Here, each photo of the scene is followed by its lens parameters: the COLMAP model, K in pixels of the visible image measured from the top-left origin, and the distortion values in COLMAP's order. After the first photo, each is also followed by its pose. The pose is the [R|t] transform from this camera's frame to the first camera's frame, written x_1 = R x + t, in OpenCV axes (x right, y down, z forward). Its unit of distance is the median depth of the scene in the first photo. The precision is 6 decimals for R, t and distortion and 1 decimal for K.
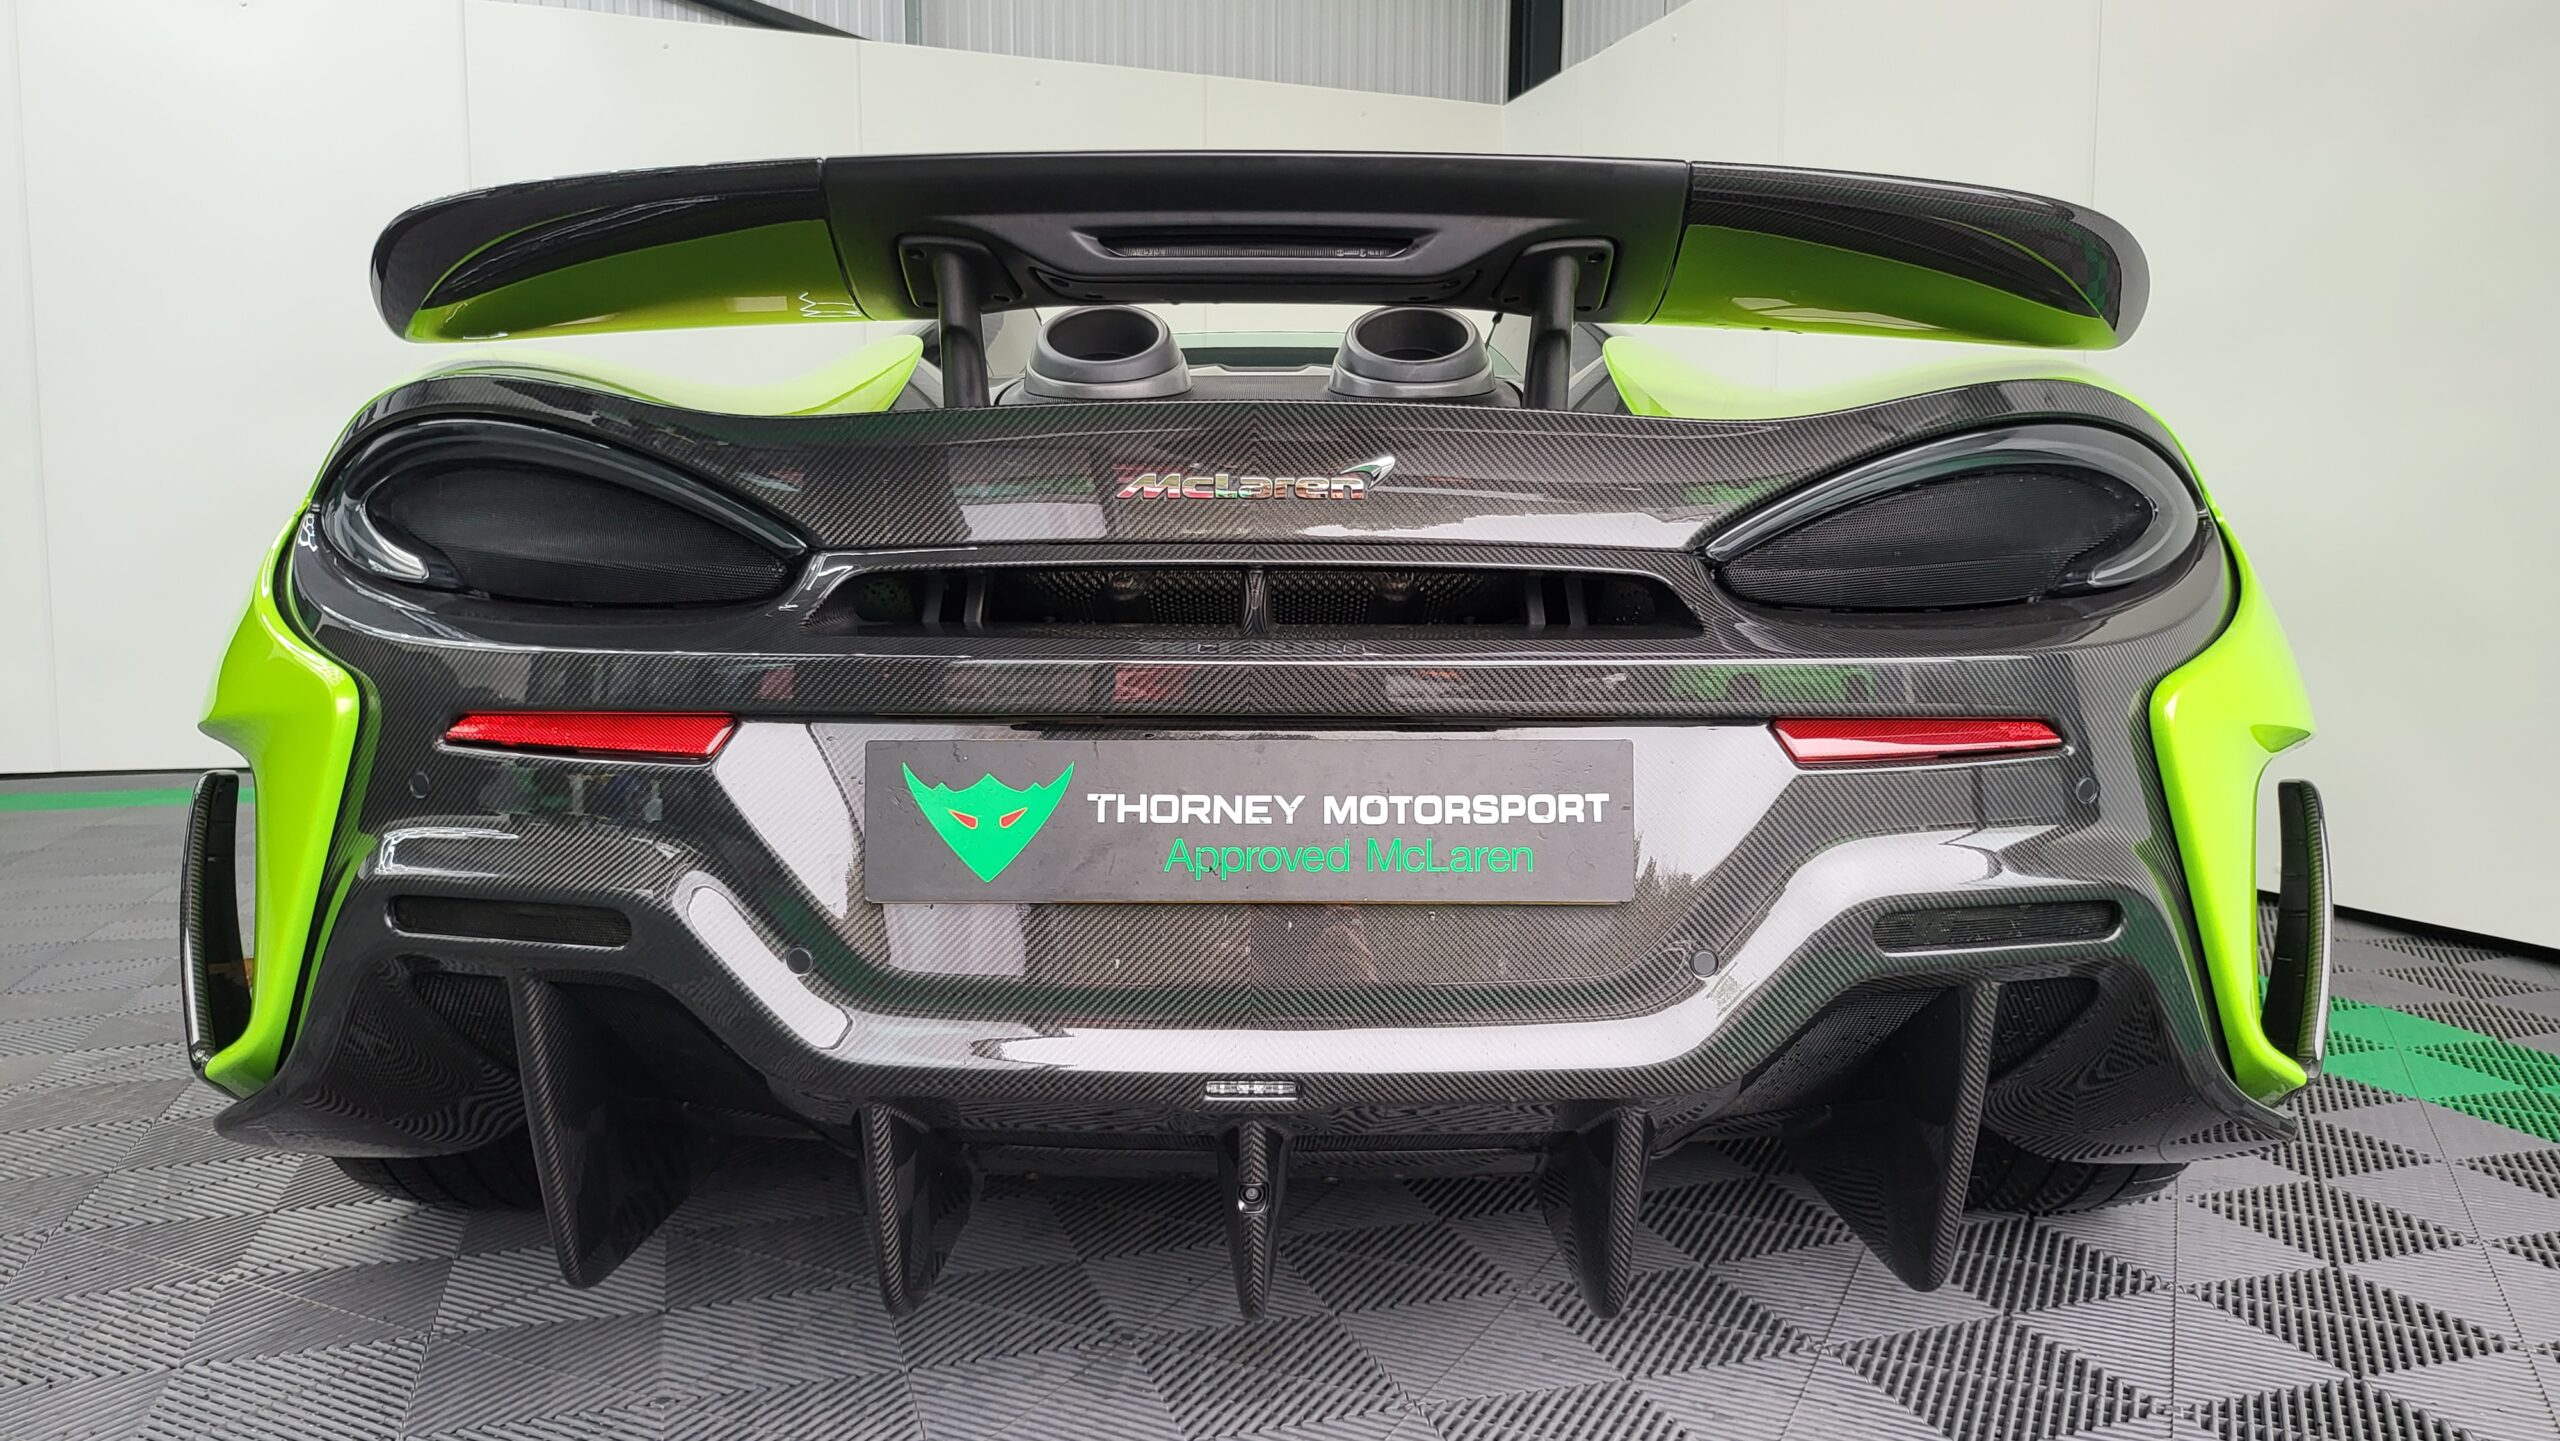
lens RADIAL K [[1822.3, 0, 1279.2], [0, 1822.3, 723.8], [0, 0, 1]] dist [0.049532, -0.060353]
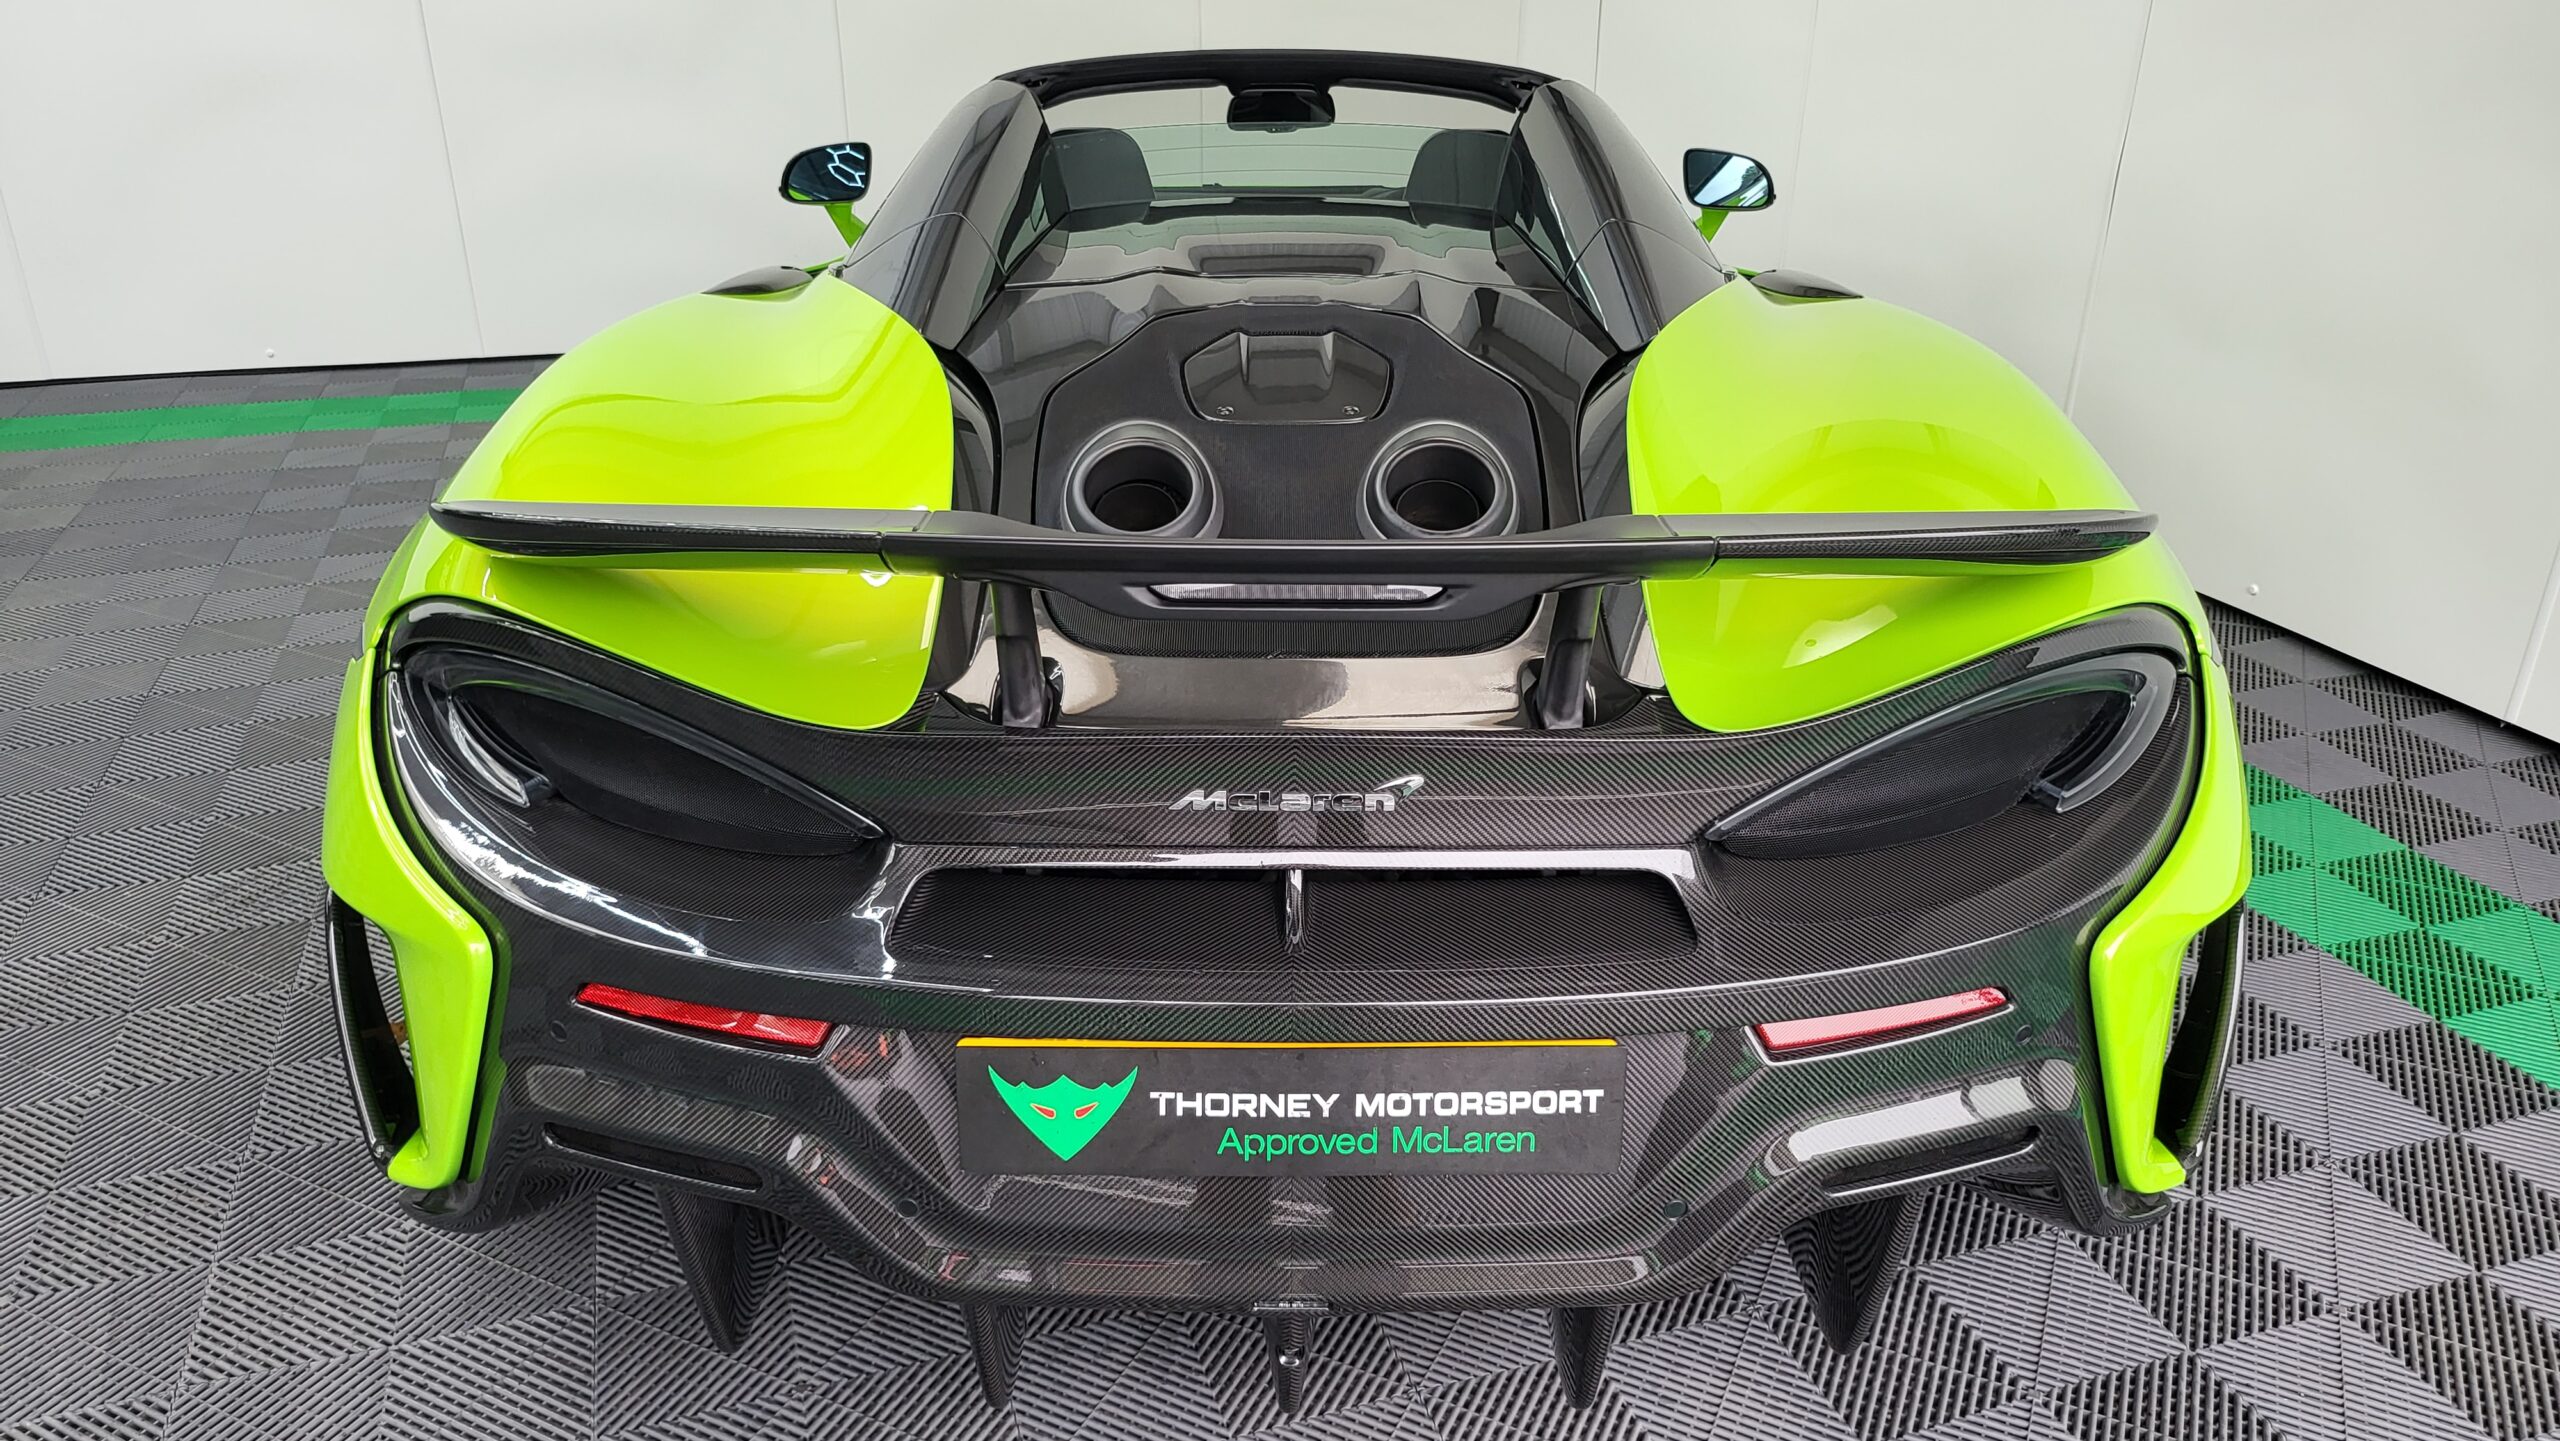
lens RADIAL K [[1822.3, 0, 1279.2], [0, 1822.3, 723.8], [0, 0, 1]] dist [0.049532, -0.060353]
pose [[0.999987, 0.001816, 0.004864, -0.029837], [-0.003329, 0.943181, 0.332262, -0.562596], [-0.003985, -0.332274, 0.943175, -0.008001]]
